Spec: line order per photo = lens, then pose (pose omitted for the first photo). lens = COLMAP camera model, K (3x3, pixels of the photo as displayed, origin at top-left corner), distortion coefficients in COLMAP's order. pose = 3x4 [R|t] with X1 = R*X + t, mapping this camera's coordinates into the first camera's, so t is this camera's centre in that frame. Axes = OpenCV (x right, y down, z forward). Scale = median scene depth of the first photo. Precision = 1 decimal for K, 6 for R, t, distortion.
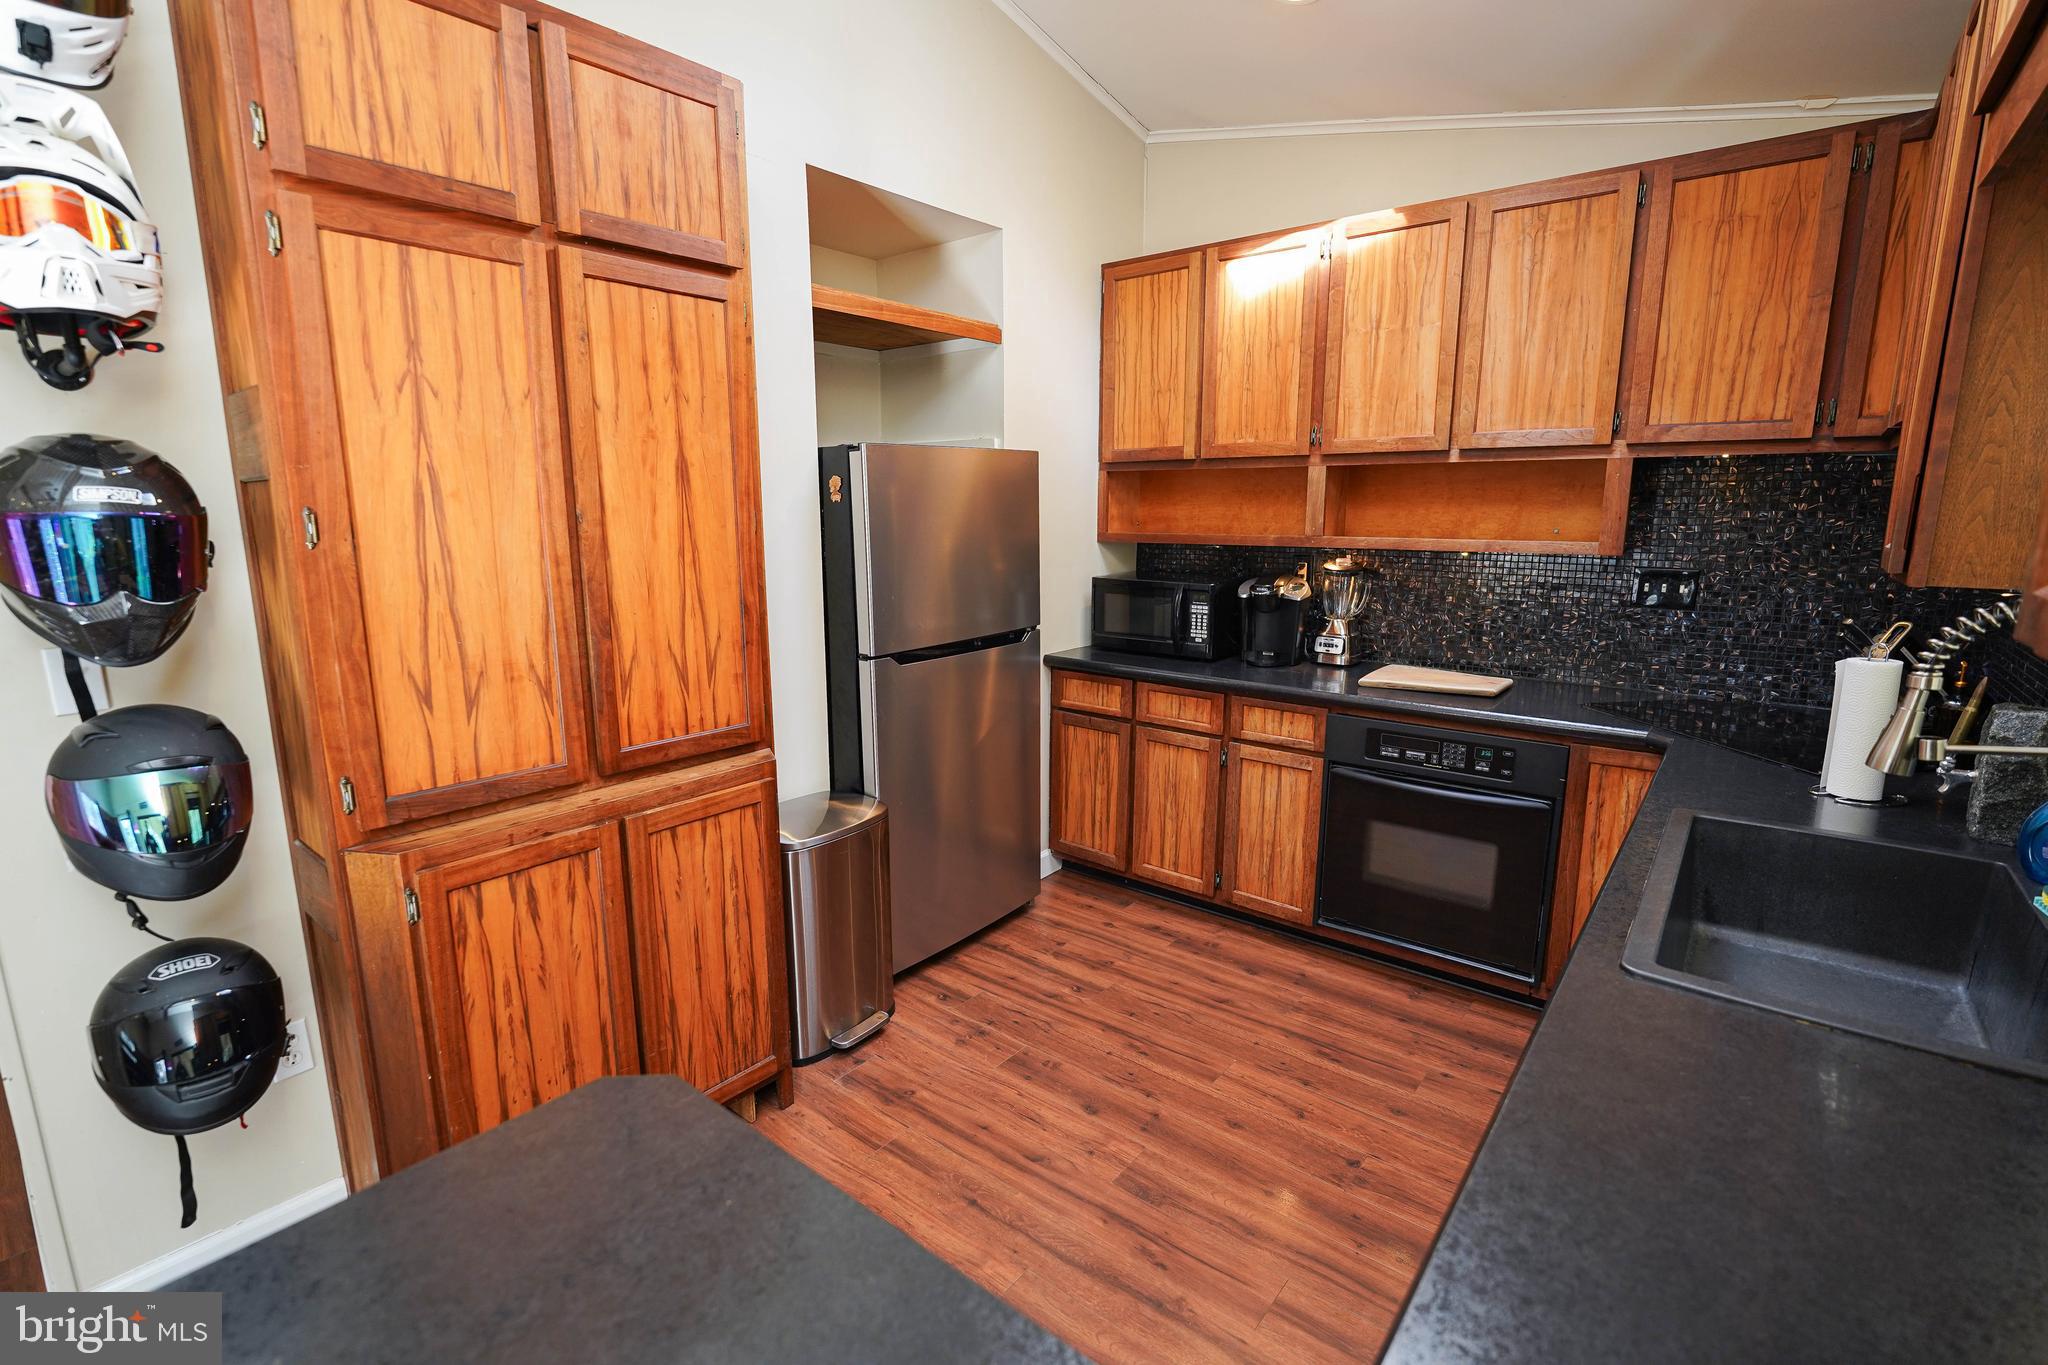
lens RADIAL K [[929.8, 0, 1006.4], [0, 929.8, 683.6], [0, 0, 1]] dist [-0.015618, -0.000230]
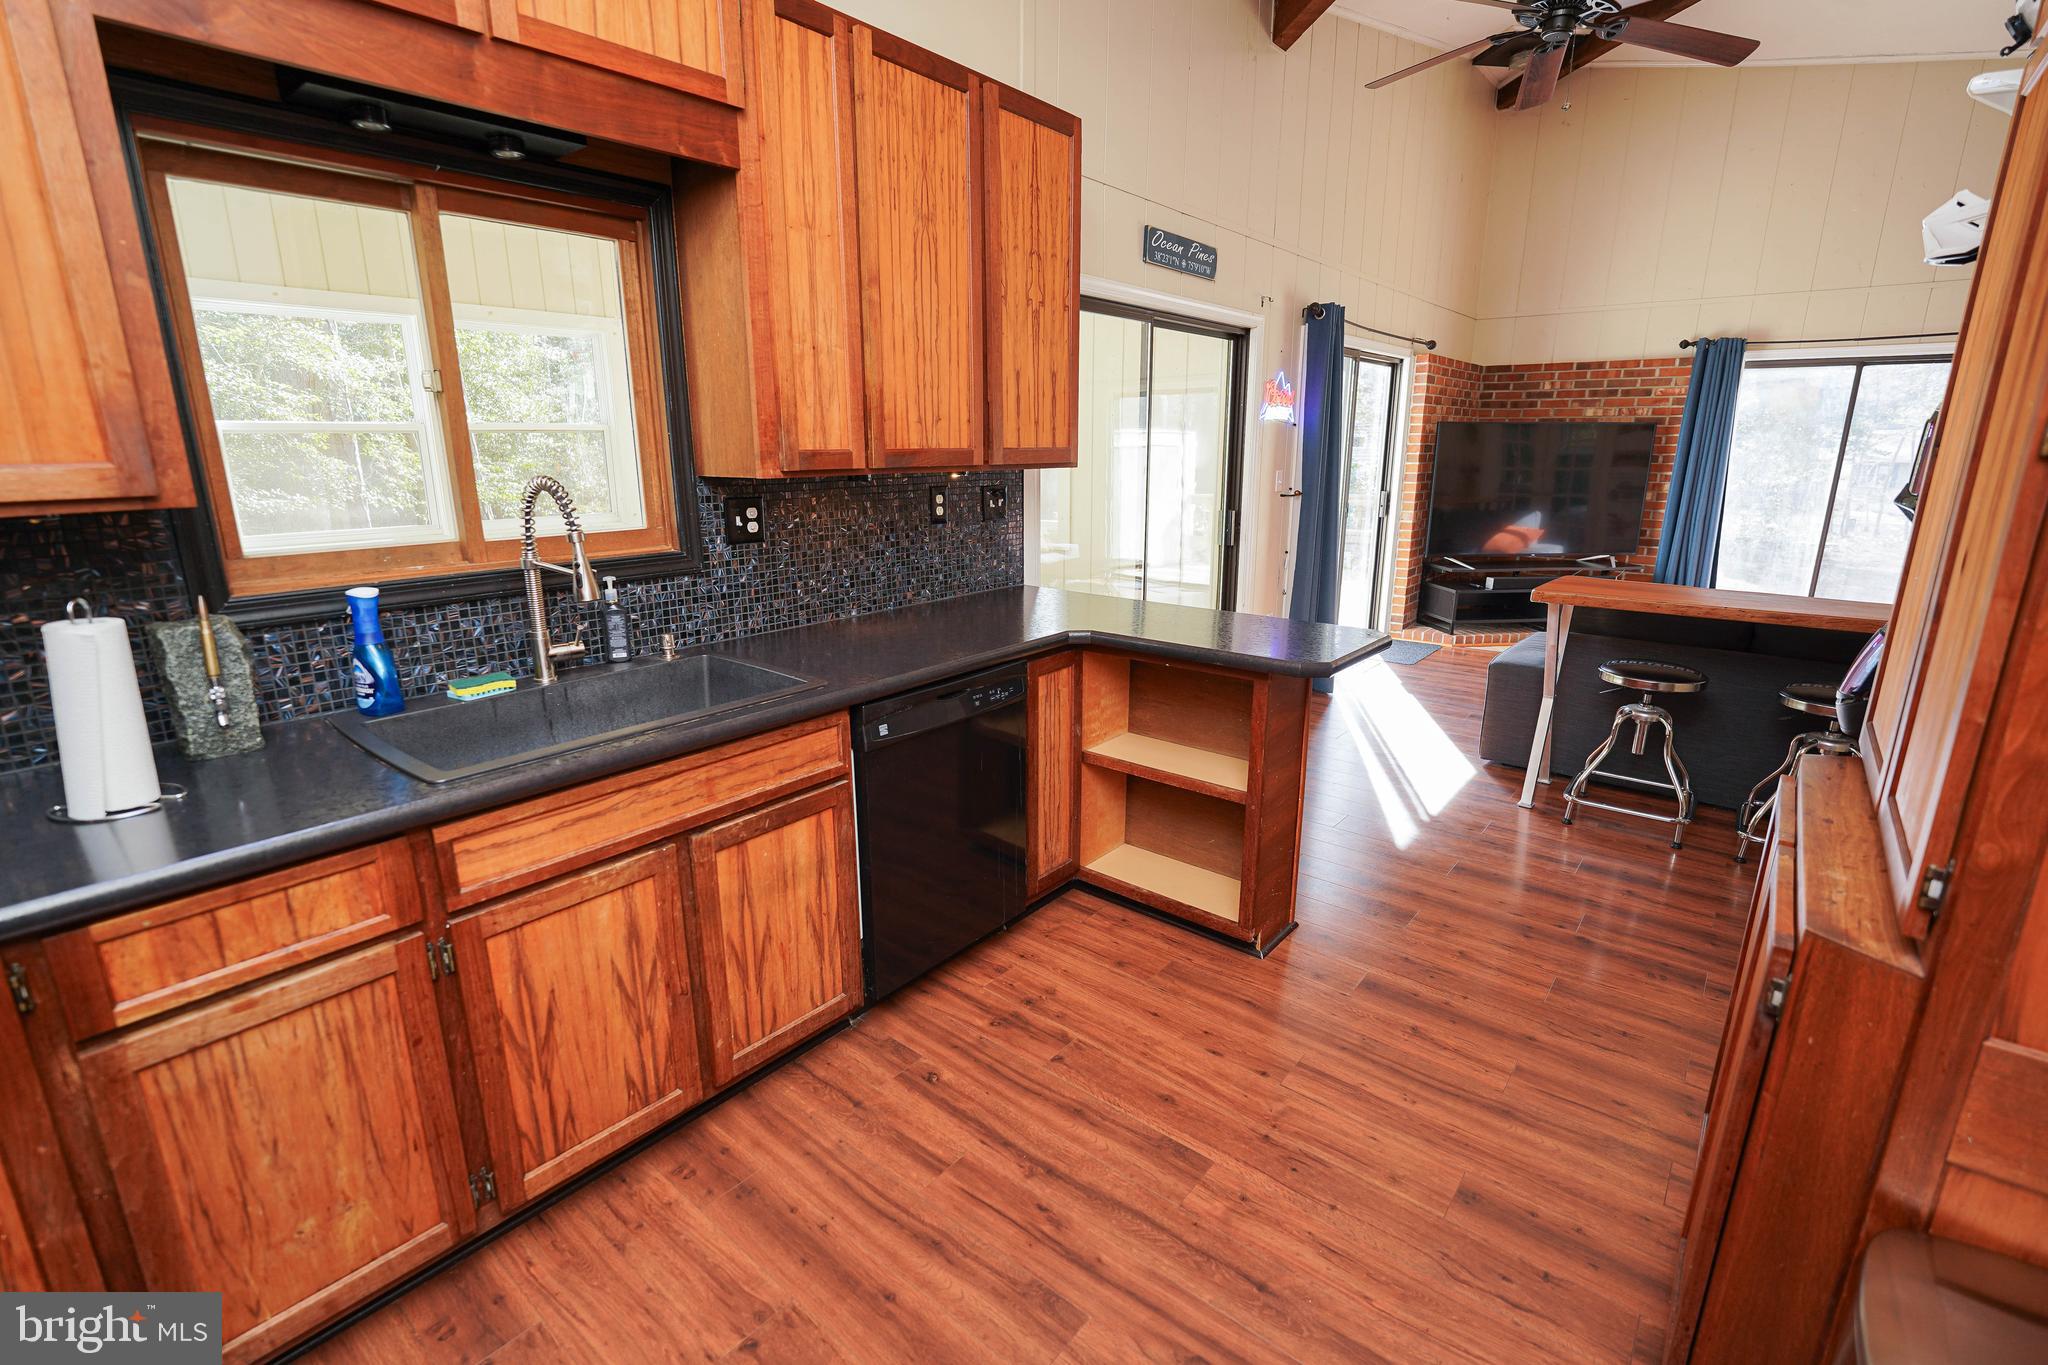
lens RADIAL K [[920.0, 0, 1010.2], [0, 920.0, 683.9], [0, 0, 1]] dist [-0.016115, 0.000041]
pose [[-0.999986, -0.000403, 0.005269, 0.139367], [0.001913, 0.901800, 0.432149, -0.202397], [-0.004926, 0.432153, -0.901787, 1.156017]]
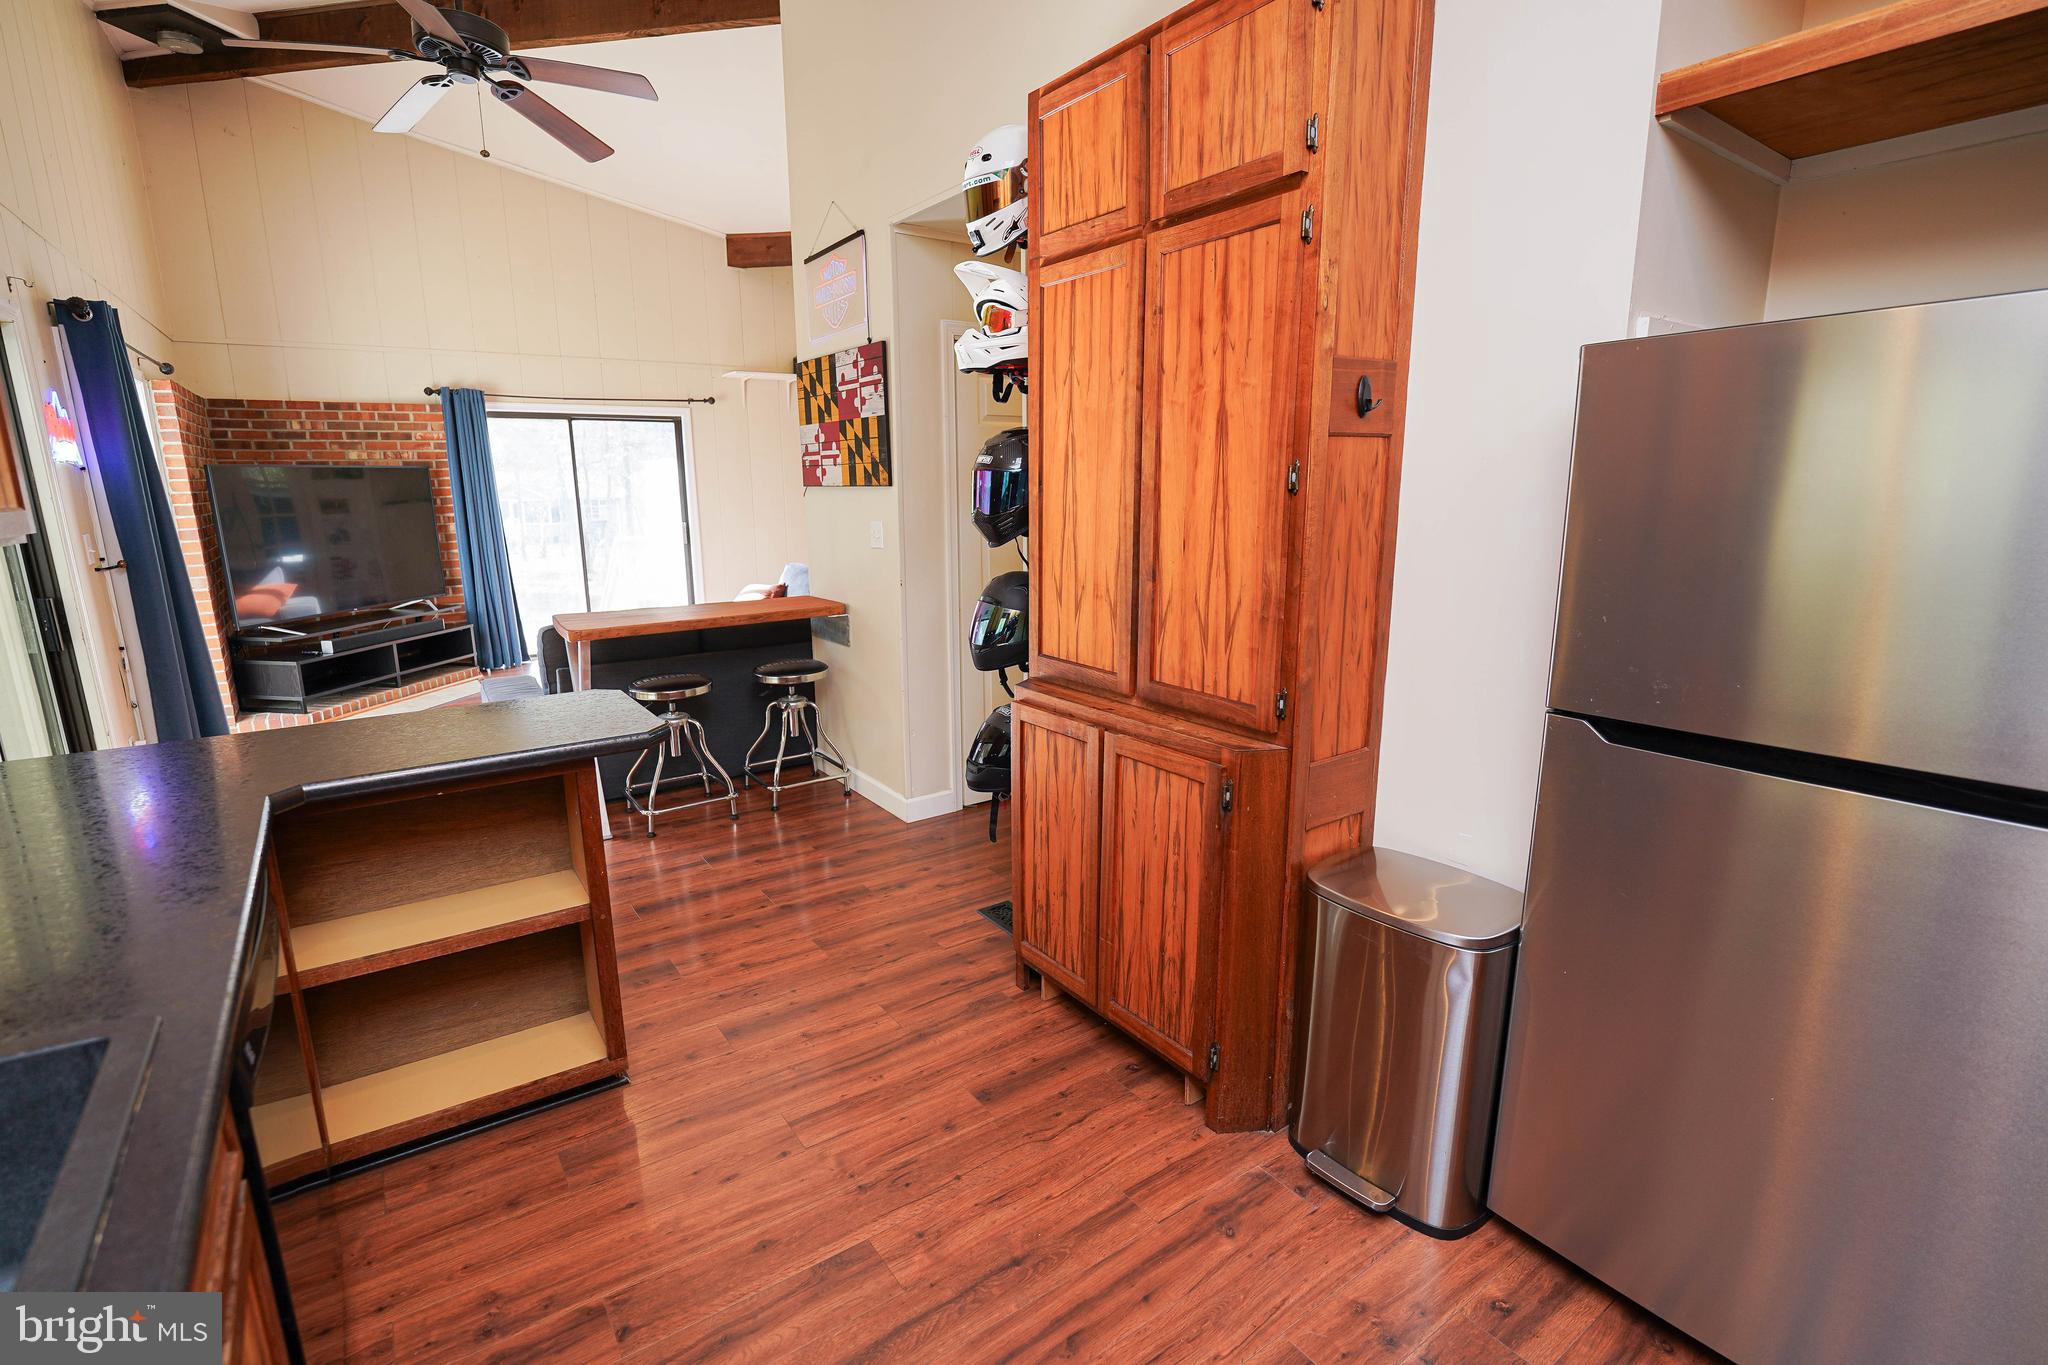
lens RADIAL K [[944.3, 0, 1005.0], [0, 944.3, 682.7], [0, 0, 1]] dist [-0.016239, -0.000290]
pose [[-0.269338, 0.206715, -0.940599, 0.531349], [-0.172709, 0.950489, 0.258344, -0.143667], [0.947433, 0.232032, -0.220301, 0.819137]]
